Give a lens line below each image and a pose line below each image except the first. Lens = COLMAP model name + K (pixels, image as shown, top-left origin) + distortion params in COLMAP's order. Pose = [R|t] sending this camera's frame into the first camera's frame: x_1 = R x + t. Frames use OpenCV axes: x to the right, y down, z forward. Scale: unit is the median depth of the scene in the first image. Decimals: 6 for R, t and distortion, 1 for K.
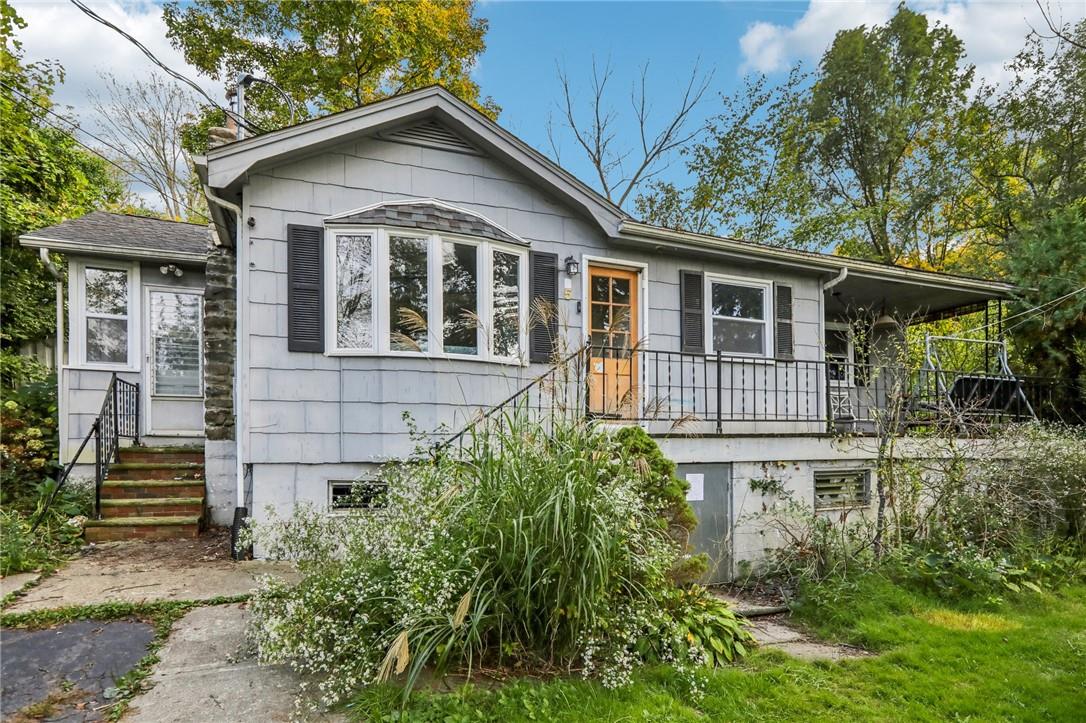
lens RADIAL K [[617.5, 0, 546.5], [0, 617.5, 407.3], [0, 0, 1]] dist [-0.041433, 0.026549]
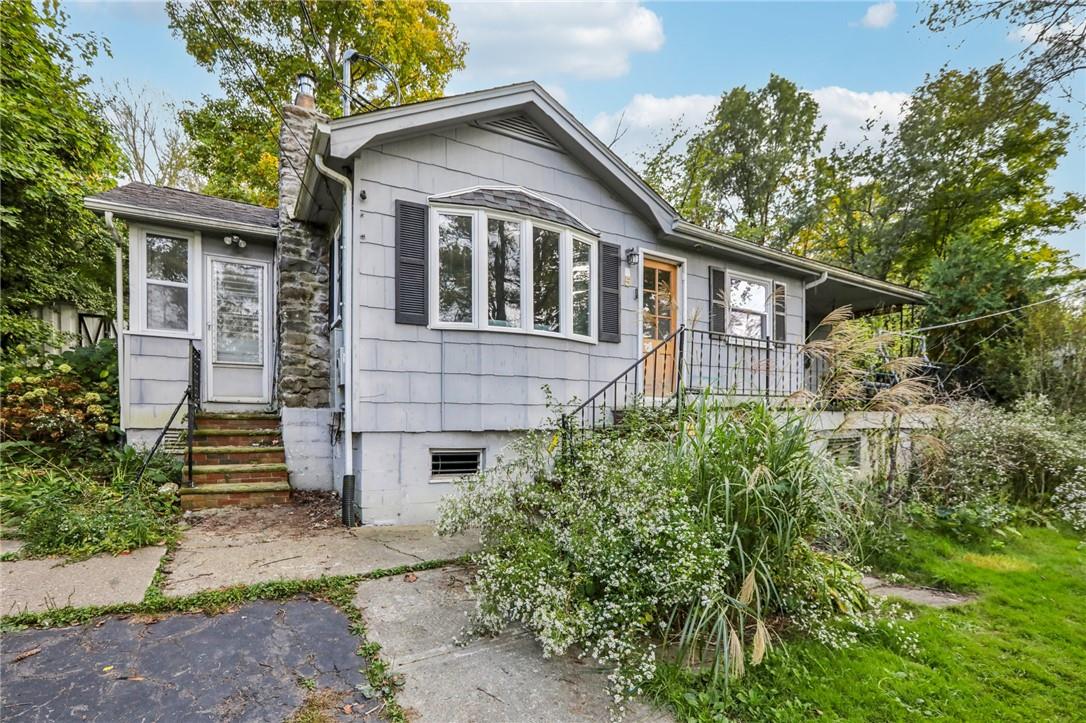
lens RADIAL K [[509.4, 0, 542.1], [0, 509.4, 388.9], [0, 0, 1]] dist [-0.050836, 0.016346]
pose [[0.989491, 0.017159, 0.143571, -0.251772], [-0.019764, 0.999665, 0.016732, -0.000195], [-0.143235, -0.019394, 0.989499, 0.101845]]
